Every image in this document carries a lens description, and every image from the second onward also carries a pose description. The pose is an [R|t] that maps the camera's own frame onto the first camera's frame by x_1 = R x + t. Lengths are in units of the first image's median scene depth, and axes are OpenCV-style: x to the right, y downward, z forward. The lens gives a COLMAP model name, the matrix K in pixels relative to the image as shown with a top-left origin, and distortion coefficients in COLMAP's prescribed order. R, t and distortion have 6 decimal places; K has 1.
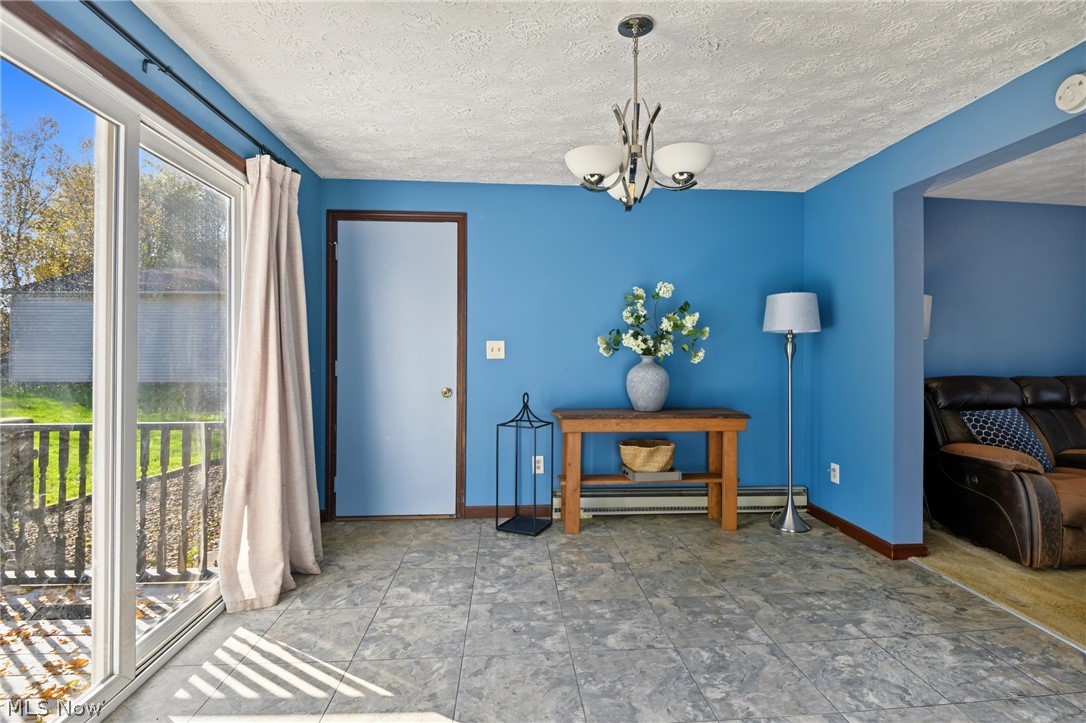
lens RADIAL K [[517.6, 0, 537.8], [0, 517.6, 344.0], [0, 0, 1]] dist [-0.026720, -0.000405]
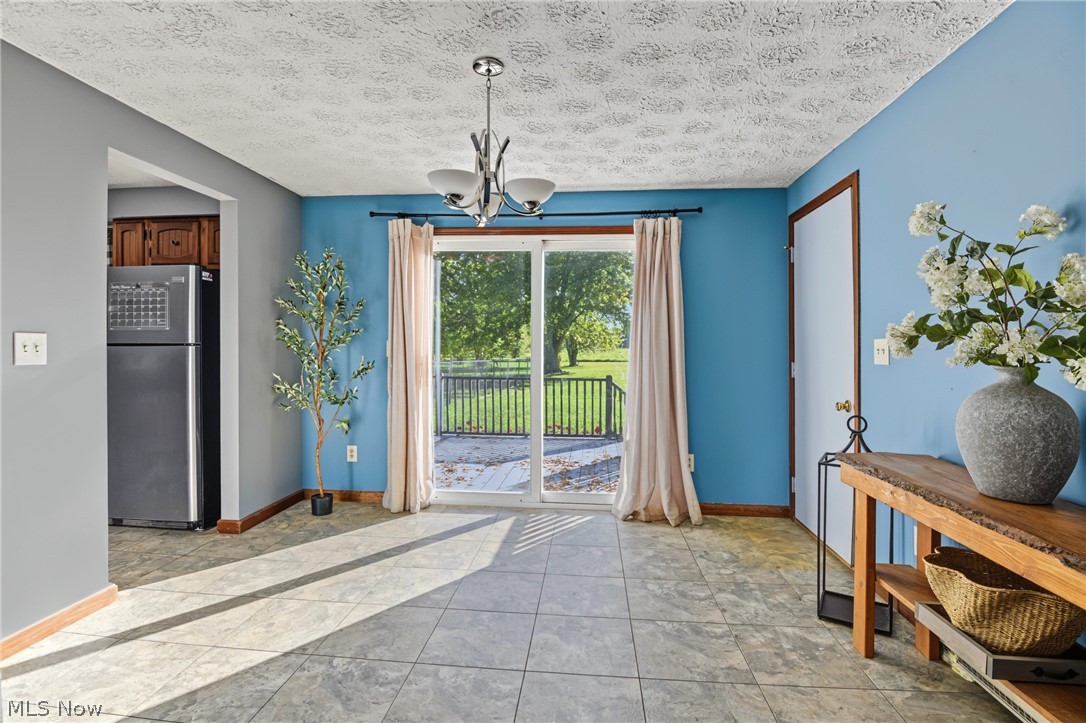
lens RADIAL K [[517.6, 0, 537.8], [0, 517.6, 344.0], [0, 0, 1]] dist [-0.026720, -0.000405]
pose [[-0.169840, -0.006034, -0.985453, 0.851184], [0.008421, 0.999936, -0.007575, 0.000573], [0.985436, -0.009585, -0.169778, 0.845233]]
